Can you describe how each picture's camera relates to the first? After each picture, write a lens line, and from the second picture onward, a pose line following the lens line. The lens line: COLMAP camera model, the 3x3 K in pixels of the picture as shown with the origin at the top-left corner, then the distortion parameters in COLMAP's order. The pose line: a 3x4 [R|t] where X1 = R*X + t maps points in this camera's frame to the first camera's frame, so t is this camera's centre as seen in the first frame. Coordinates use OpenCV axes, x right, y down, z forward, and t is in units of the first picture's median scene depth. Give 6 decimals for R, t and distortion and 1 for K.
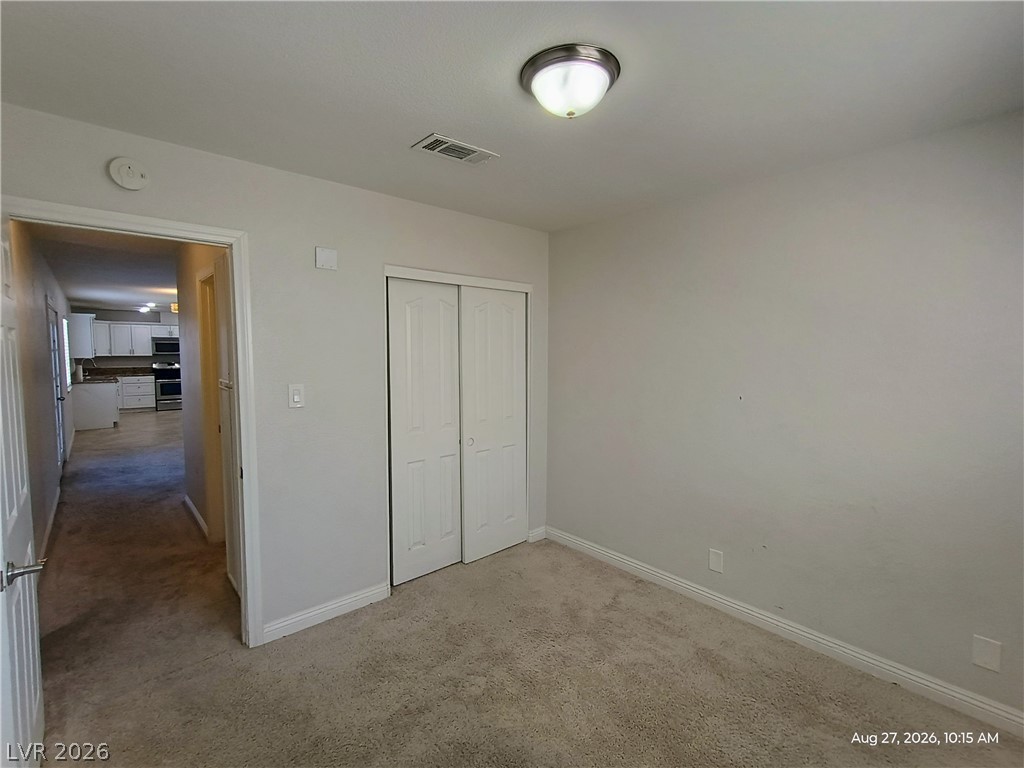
lens RADIAL K [[465.8, 0, 514.6], [0, 465.8, 383.0], [0, 0, 1]] dist [0.004060, 0.000267]
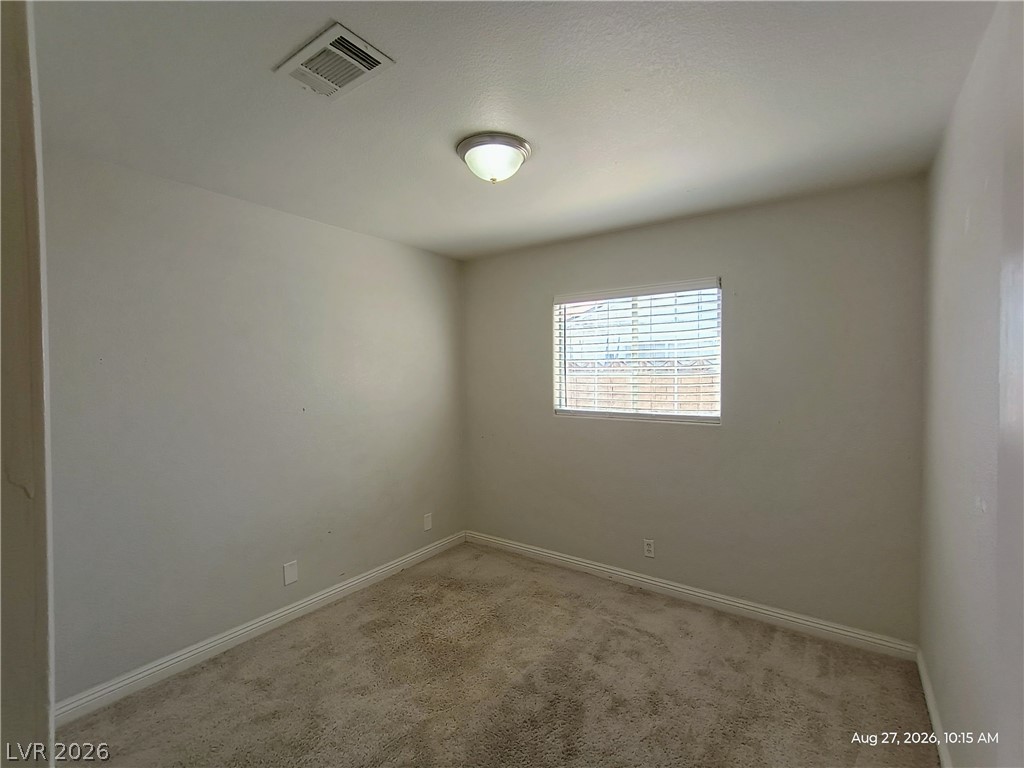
lens RADIAL K [[465.8, 0, 514.6], [0, 465.8, 383.0], [0, 0, 1]] dist [0.004060, 0.000267]
pose [[-0.220755, -0.023170, 0.975054, -0.725410], [0.068657, 0.996869, 0.039232, -0.042181], [-0.972910, 0.075605, -0.218473, 0.787991]]
